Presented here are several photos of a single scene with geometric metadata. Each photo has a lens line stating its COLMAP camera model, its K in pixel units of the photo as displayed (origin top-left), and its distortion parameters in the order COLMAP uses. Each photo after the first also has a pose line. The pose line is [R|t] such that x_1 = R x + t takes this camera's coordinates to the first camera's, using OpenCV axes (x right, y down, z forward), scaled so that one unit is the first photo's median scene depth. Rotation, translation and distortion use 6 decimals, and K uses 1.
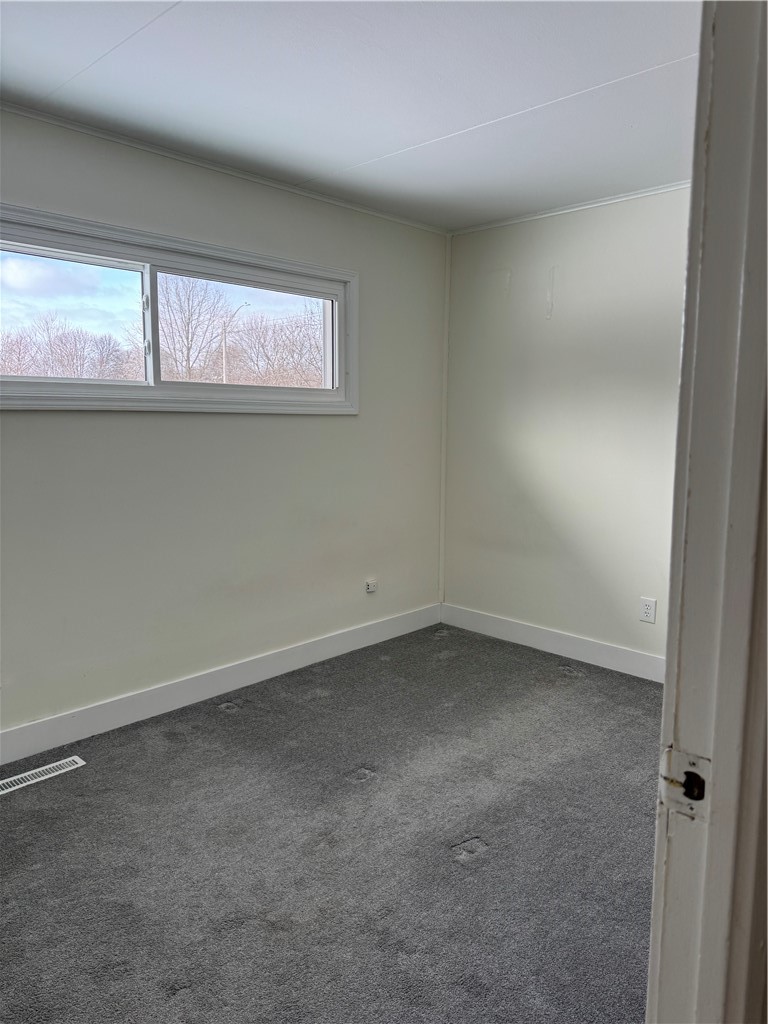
lens RADIAL K [[716.1, 0, 384.9], [0, 716.1, 509.0], [0, 0, 1]] dist [0.055990, -0.017822]
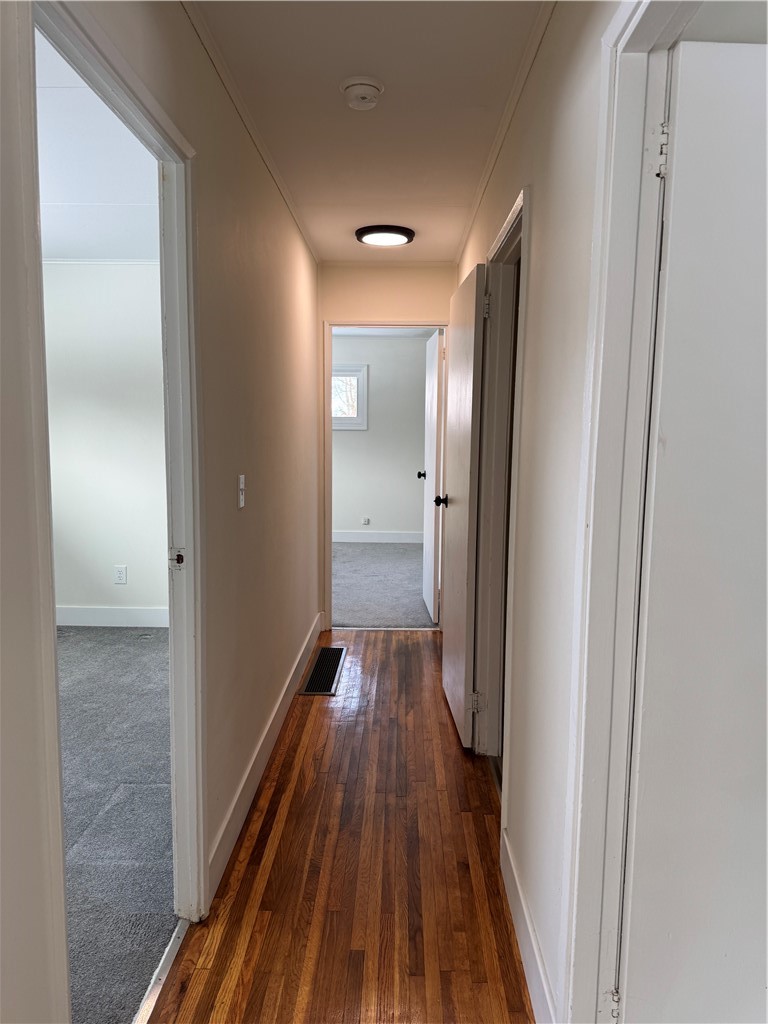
lens RADIAL K [[716.1, 0, 383.6], [0, 716.1, 512.2], [0, 0, 1]] dist [0.055990, -0.017822]
pose [[0.731834, -0.084066, 0.676278, -0.252037], [0.090394, 0.995568, 0.025937, 0.053640], [-0.675461, 0.042150, 0.736190, -0.464983]]
